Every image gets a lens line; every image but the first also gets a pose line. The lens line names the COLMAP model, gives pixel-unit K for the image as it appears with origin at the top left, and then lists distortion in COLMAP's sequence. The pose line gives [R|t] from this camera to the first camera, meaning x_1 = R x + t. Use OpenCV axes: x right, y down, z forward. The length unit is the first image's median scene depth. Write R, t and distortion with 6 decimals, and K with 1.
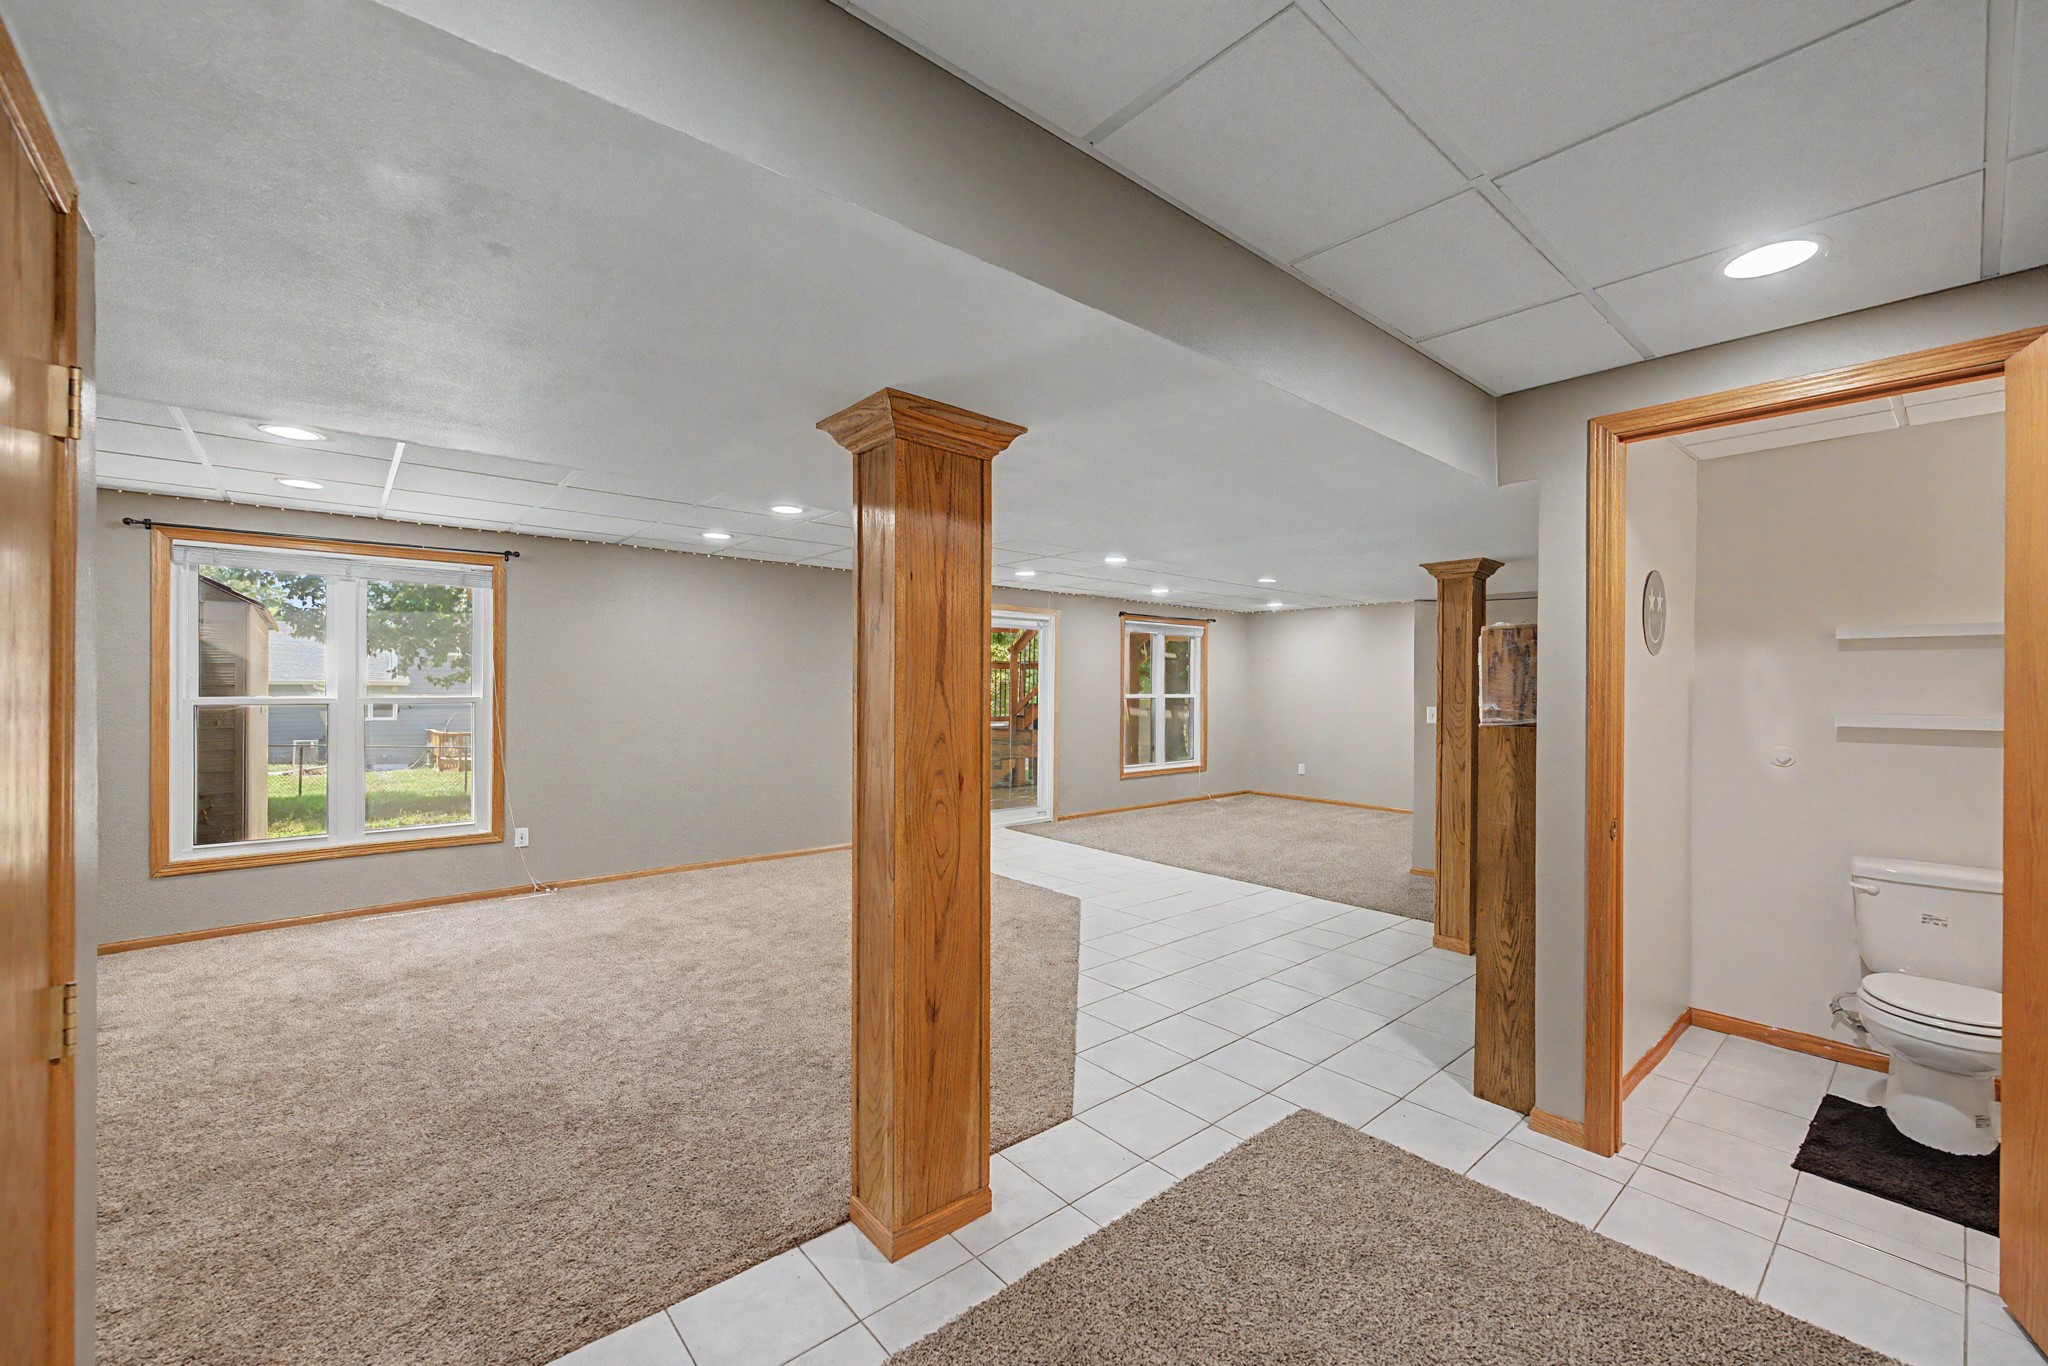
lens RADIAL K [[802.0, 0, 1025.6], [0, 802.0, 684.3], [0, 0, 1]] dist [-0.003062, -0.000777]
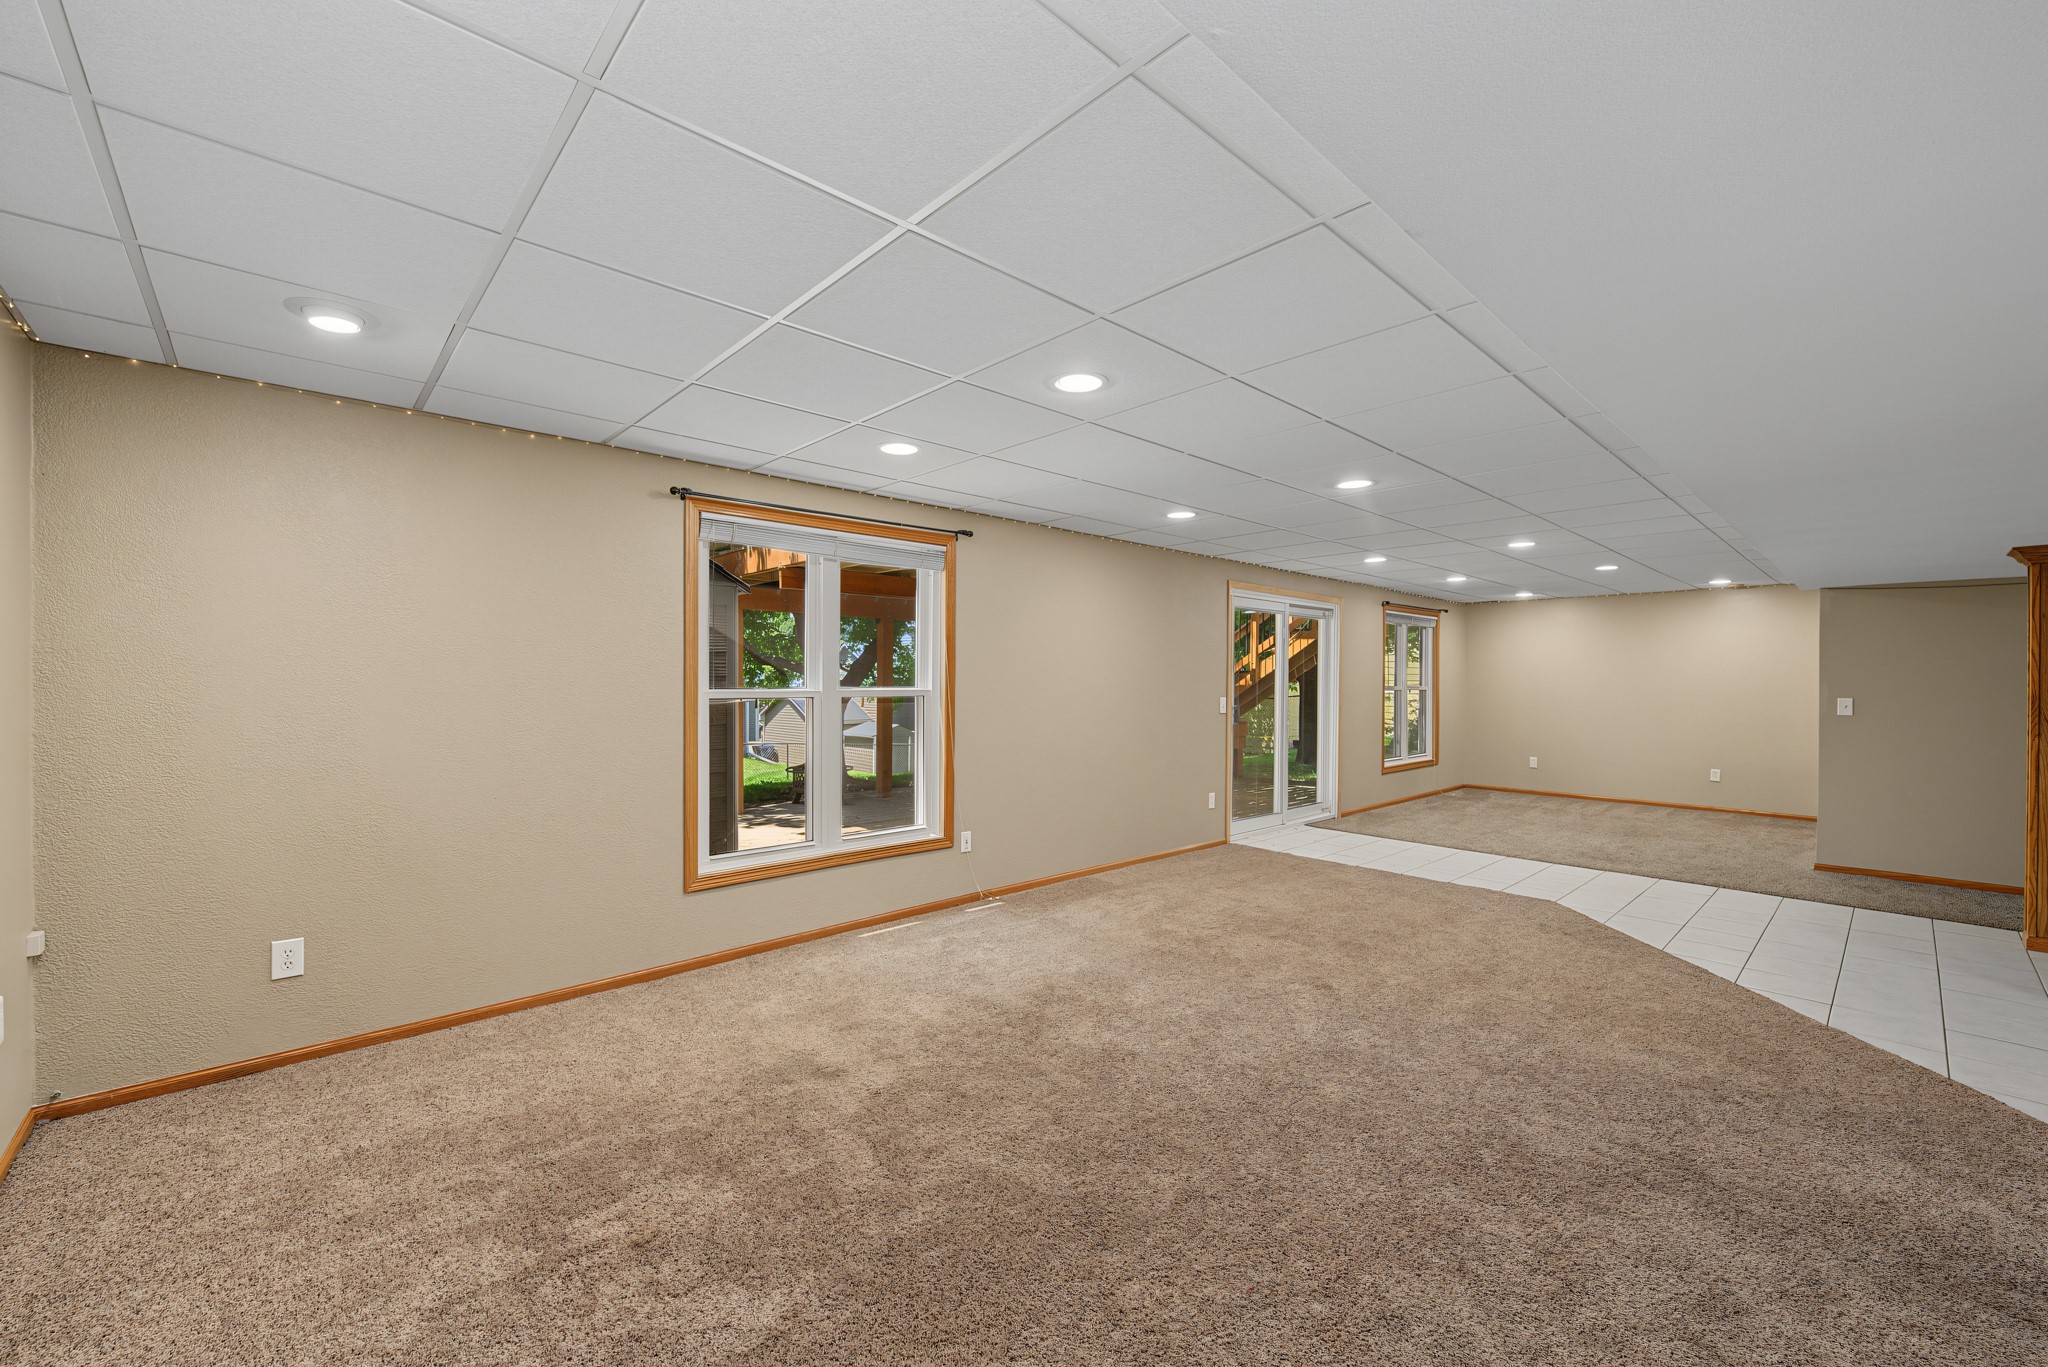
lens RADIAL K [[802.0, 0, 1020.4], [0, 802.0, 683.5], [0, 0, 1]] dist [-0.003062, -0.000777]
pose [[0.999550, -0.002435, 0.029893, -0.691802], [0.002212, 0.999970, 0.007486, 0.002882], [-0.029910, -0.007417, 0.999525, 0.091368]]
